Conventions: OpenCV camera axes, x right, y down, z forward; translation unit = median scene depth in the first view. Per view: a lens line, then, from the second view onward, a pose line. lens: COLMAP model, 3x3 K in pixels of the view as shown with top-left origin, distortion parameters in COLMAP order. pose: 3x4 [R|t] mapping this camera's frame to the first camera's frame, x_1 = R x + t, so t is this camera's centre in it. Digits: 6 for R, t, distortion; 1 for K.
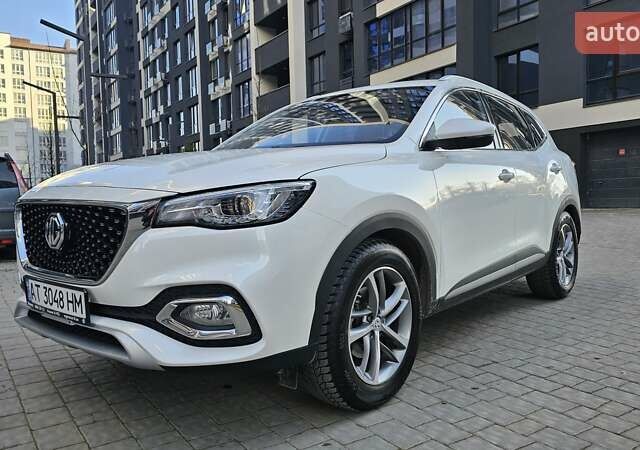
lens RADIAL K [[528.5, 0, 330.4], [0, 528.5, 228.7], [0, 0, 1]] dist [0.061425, -0.063612]
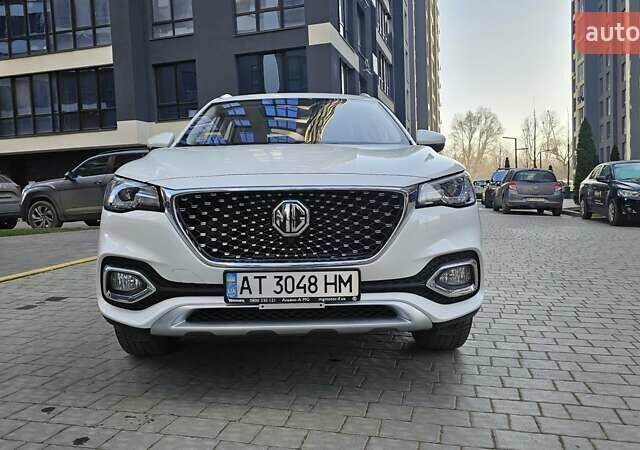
lens RADIAL K [[525.0, 0, 320.0], [0, 525.0, 225.0], [0, 0, 1]] dist [0.066518, -0.071949]
pose [[0.761240, -0.042730, 0.647061, -0.105936], [0.055113, 0.998480, 0.001098, 0.001871], [-0.646124, 0.034825, 0.762437, 0.021436]]
